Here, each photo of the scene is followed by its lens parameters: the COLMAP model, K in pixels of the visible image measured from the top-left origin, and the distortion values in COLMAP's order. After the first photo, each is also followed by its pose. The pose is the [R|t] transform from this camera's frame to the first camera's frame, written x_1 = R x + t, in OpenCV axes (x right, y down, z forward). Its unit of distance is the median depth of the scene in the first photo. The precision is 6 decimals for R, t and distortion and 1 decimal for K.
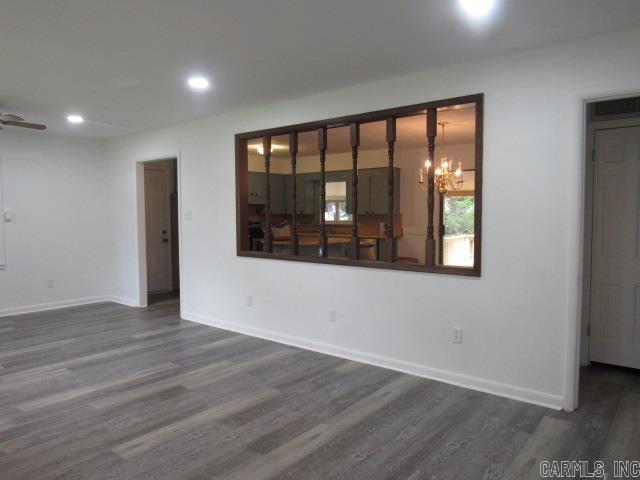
lens RADIAL K [[458.4, 0, 318.5], [0, 458.4, 240.4], [0, 0, 1]] dist [-0.027151, 0.003352]
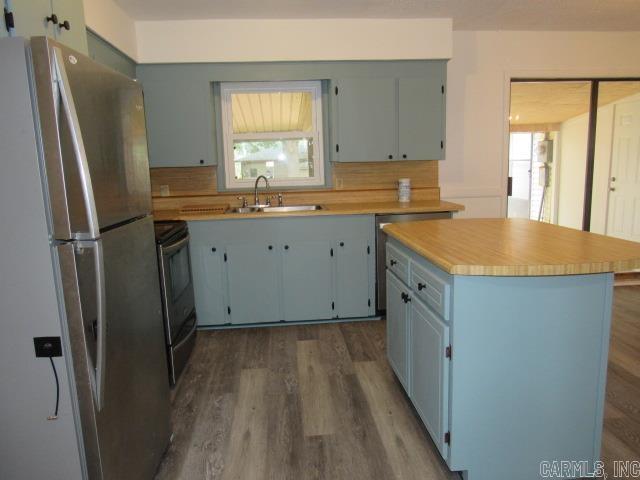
lens RADIAL K [[458.4, 0, 318.5], [0, 458.4, 240.4], [0, 0, 1]] dist [-0.027151, 0.003352]
pose [[0.718682, -0.132554, 0.682587, -0.269224], [0.068215, 0.990367, 0.120501, -0.037088], [-0.691985, -0.040040, 0.720801, 0.685567]]
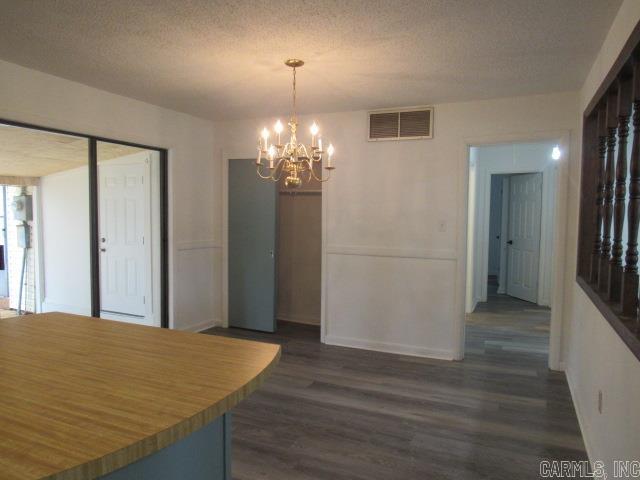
lens RADIAL K [[458.4, 0, 318.5], [0, 458.4, 240.4], [0, 0, 1]] dist [-0.027151, 0.003352]
pose [[-0.262254, -0.059740, 0.963148, -0.195342], [0.045537, 0.996204, 0.074190, -0.051785], [-0.963924, 0.063316, -0.258538, 0.747392]]
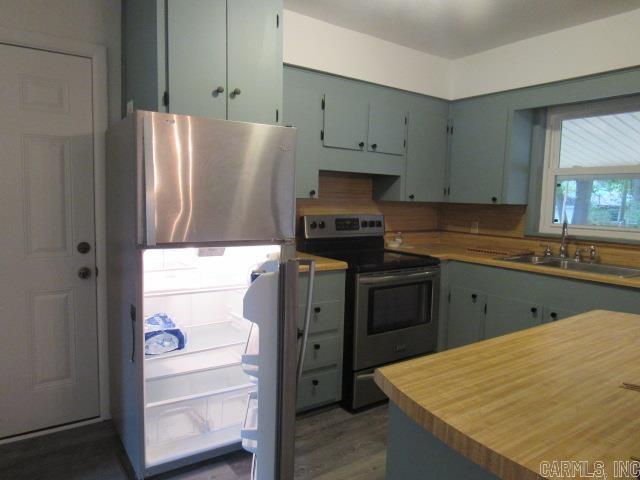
lens RADIAL K [[458.4, 0, 318.5], [0, 458.4, 240.4], [0, 0, 1]] dist [-0.027151, 0.003352]
pose [[0.964754, 0.053070, -0.257747, -0.083614], [-0.044638, 0.998263, 0.038461, -0.039412], [0.259341, -0.025600, 0.965447, 0.660028]]
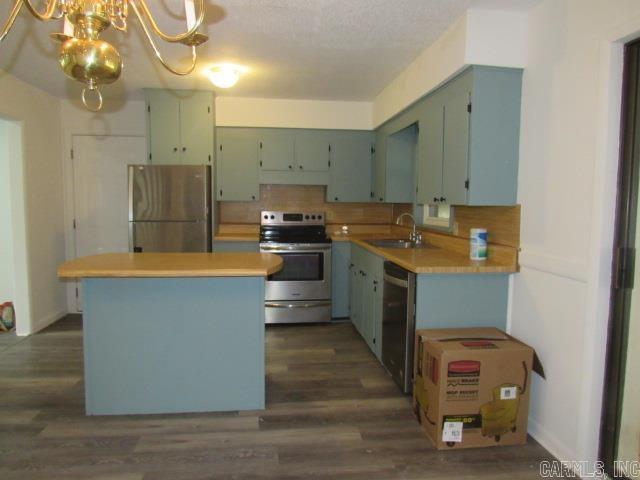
lens RADIAL K [[458.4, 0, 318.5], [0, 458.4, 240.4], [0, 0, 1]] dist [-0.027151, 0.003352]
pose [[0.715747, 0.069990, -0.694843, 0.297626], [-0.055477, 0.997519, 0.043332, -0.036492], [0.696152, 0.007533, 0.717854, 0.626714]]
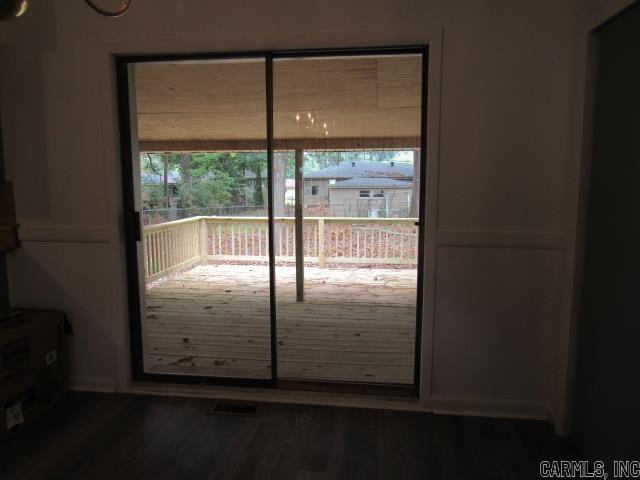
lens RADIAL K [[458.4, 0, 318.5], [0, 458.4, 240.4], [0, 0, 1]] dist [-0.027151, 0.003352]
pose [[0.846731, -0.061060, 0.528505, 0.186107], [0.026638, 0.997012, 0.072510, -0.031008], [-0.531353, -0.047318, 0.845828, 0.563822]]
